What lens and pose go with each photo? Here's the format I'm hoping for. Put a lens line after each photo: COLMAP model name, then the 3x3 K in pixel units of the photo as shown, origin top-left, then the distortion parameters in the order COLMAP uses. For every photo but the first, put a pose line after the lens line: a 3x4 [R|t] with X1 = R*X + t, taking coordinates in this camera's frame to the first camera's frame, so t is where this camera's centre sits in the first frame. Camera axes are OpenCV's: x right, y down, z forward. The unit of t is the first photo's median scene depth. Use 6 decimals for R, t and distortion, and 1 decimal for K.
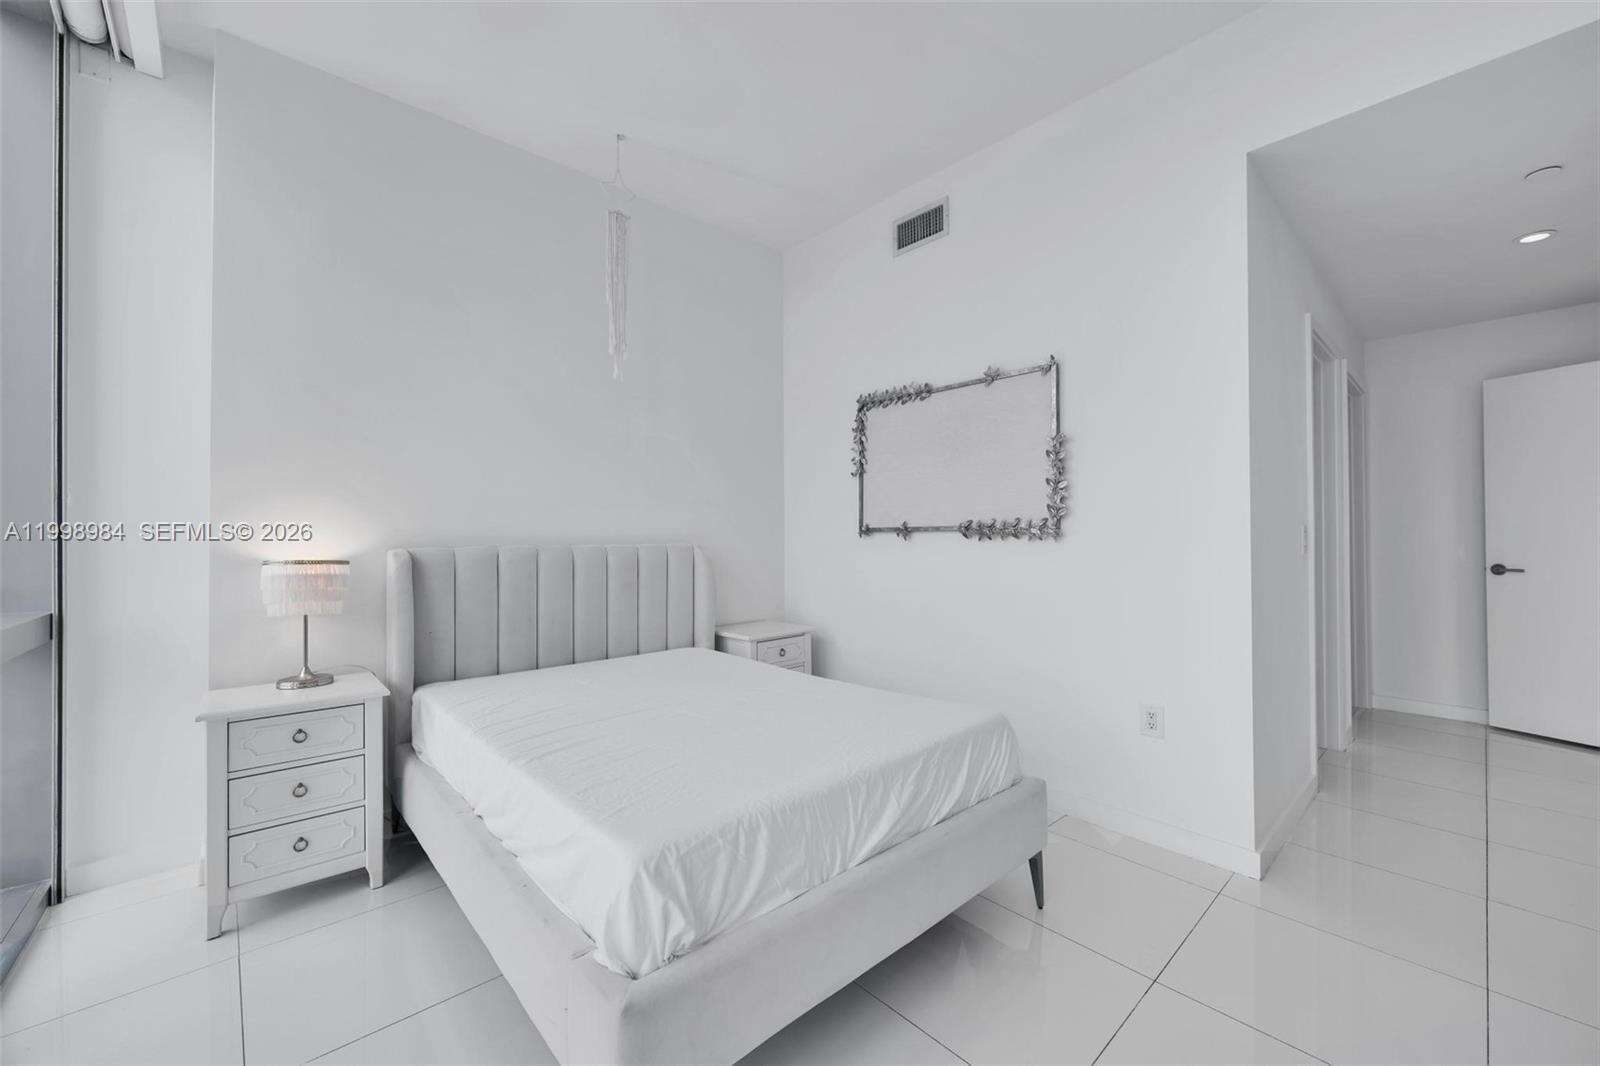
lens RADIAL K [[631.2, 0, 816.8], [0, 631.2, 534.2], [0, 0, 1]] dist [-0.003225, 0.000311]
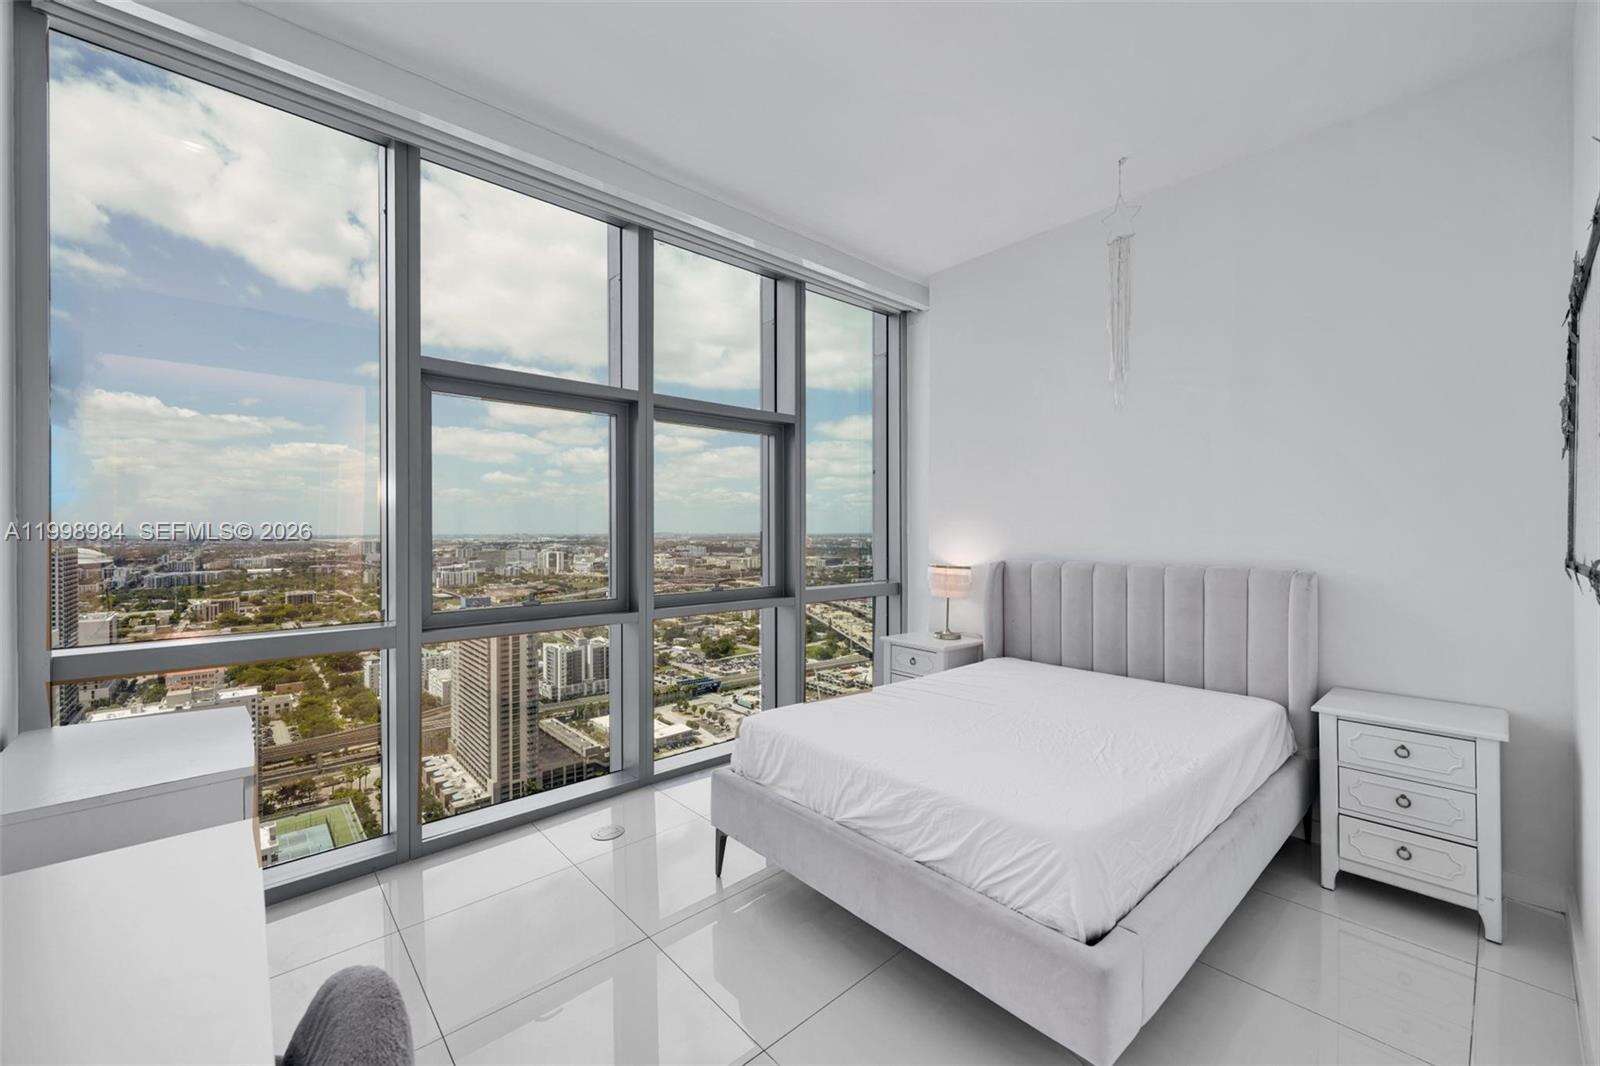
lens RADIAL K [[631.2, 0, 796.3], [0, 631.2, 534.2], [0, 0, 1]] dist [-0.003225, 0.000311]
pose [[-0.068235, -0.002264, -0.997667, 0.808184], [-0.000473, 0.999997, -0.002237, -0.034453], [0.997669, 0.000319, -0.068236, 0.606258]]
